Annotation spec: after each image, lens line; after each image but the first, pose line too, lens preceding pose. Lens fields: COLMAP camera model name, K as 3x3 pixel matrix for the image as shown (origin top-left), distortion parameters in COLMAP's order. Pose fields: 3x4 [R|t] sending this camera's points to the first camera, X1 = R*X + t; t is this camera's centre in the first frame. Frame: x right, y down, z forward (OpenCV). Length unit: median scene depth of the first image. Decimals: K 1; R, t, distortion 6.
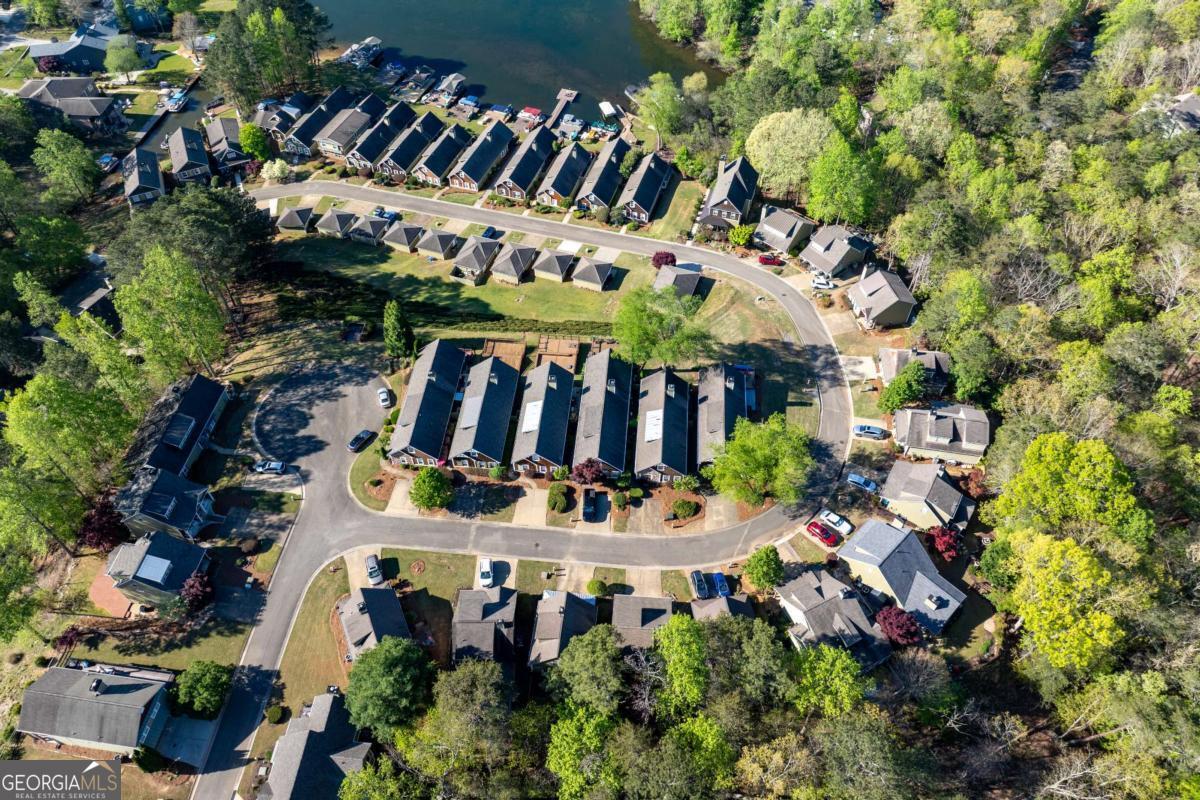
lens RADIAL K [[845.8, 0, 598.8], [0, 845.8, 349.1], [0, 0, 1]] dist [-0.032046, -0.003764]
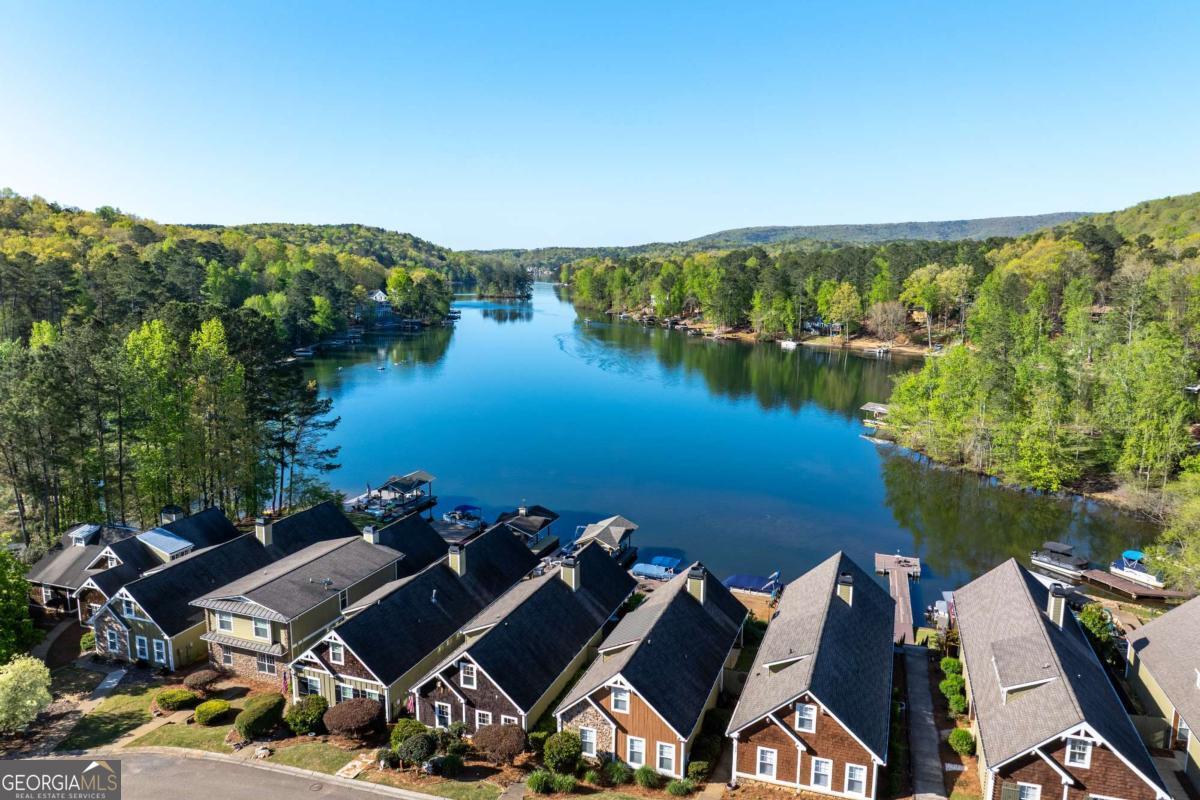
lens RADIAL K [[842.9, 0, 600.0], [0, 842.9, 400.0], [0, 0, 1]] dist [-0.035087, -0.000714]
pose [[0.999951, 0.009911, -0.000685, -0.252180], [-0.008109, 0.774367, -0.632685, -0.157053], [-0.005740, 0.632660, 0.774409, 0.917493]]
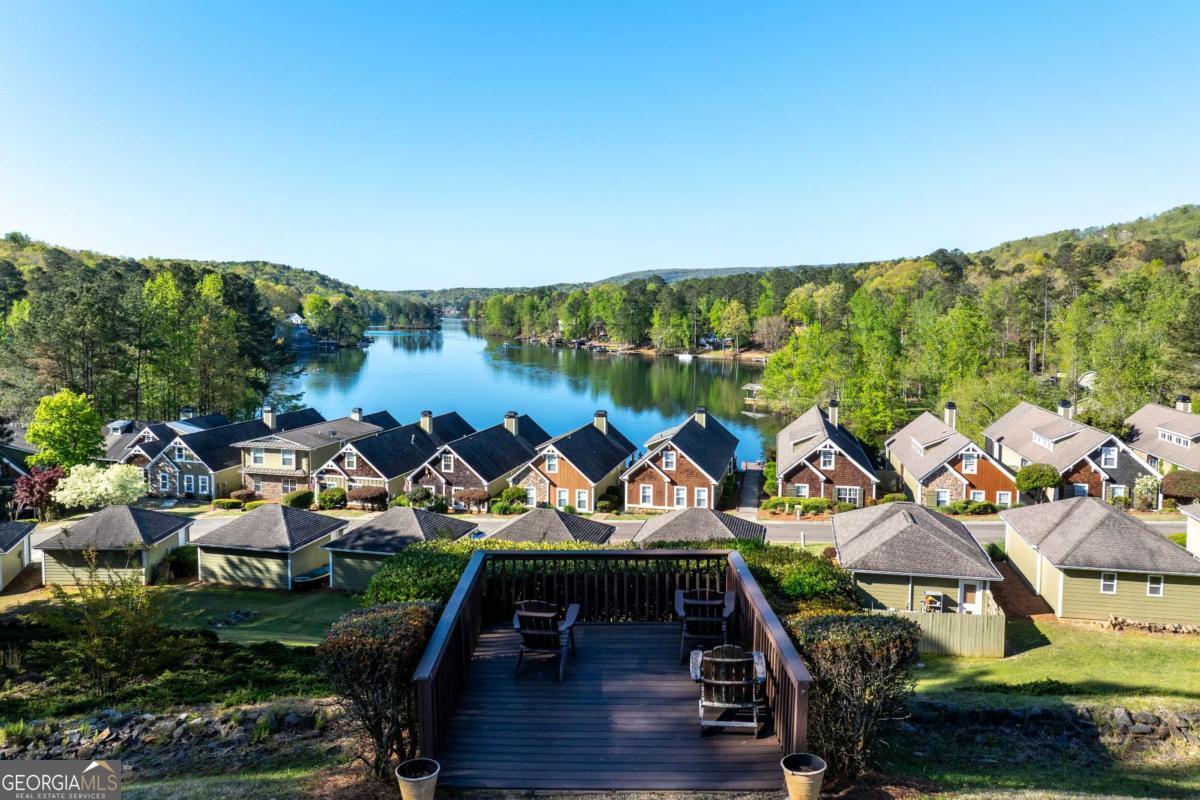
lens RADIAL K [[845.8, 0, 598.8], [0, 845.8, 349.1], [0, 0, 1]] dist [-0.032046, -0.003764]
pose [[0.994193, 0.004327, 0.107528, -0.266848], [0.073847, 0.699378, -0.710926, 0.004679], [-0.078279, 0.714738, 0.694997, 0.855744]]
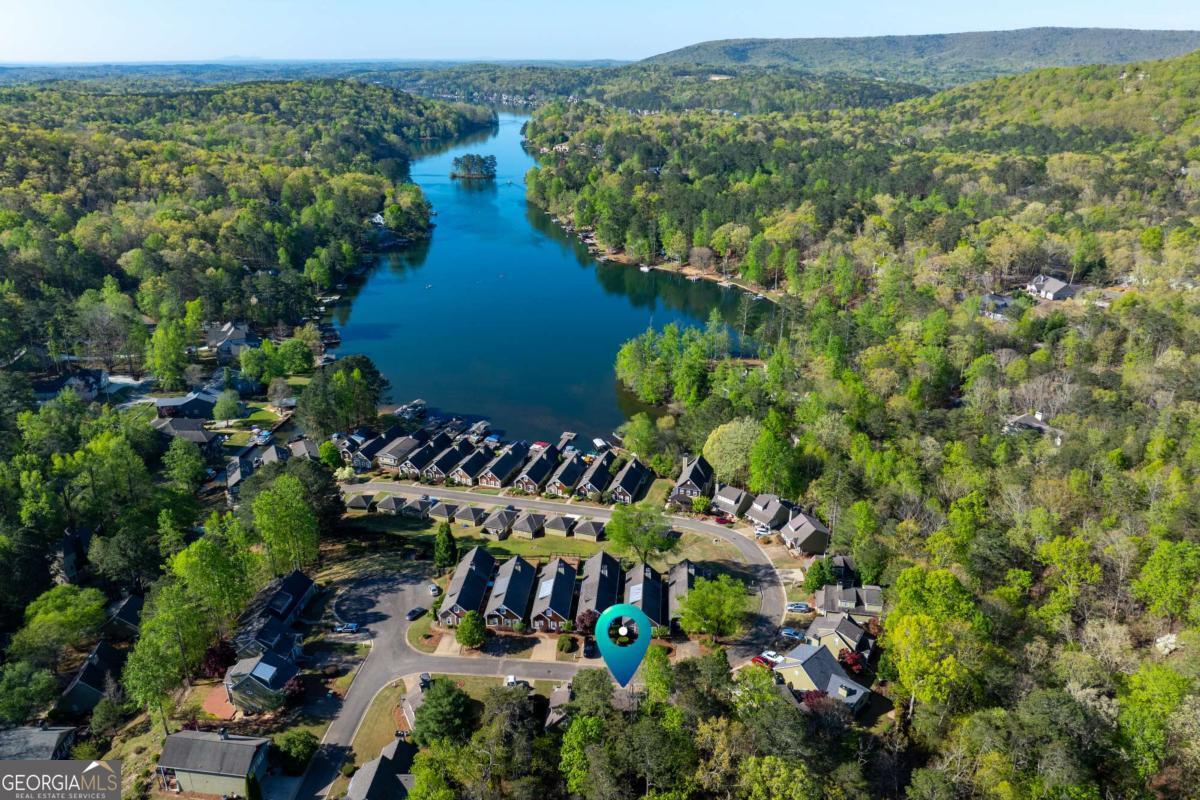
lens RADIAL K [[842.9, 0, 600.0], [0, 842.9, 400.0], [0, 0, 1]] dist [-0.035087, -0.000714]
pose [[0.999916, 0.001042, 0.012946, -0.007936], [0.004747, 0.898479, -0.438990, 0.309885], [-0.012089, 0.439014, 0.898399, -0.269110]]
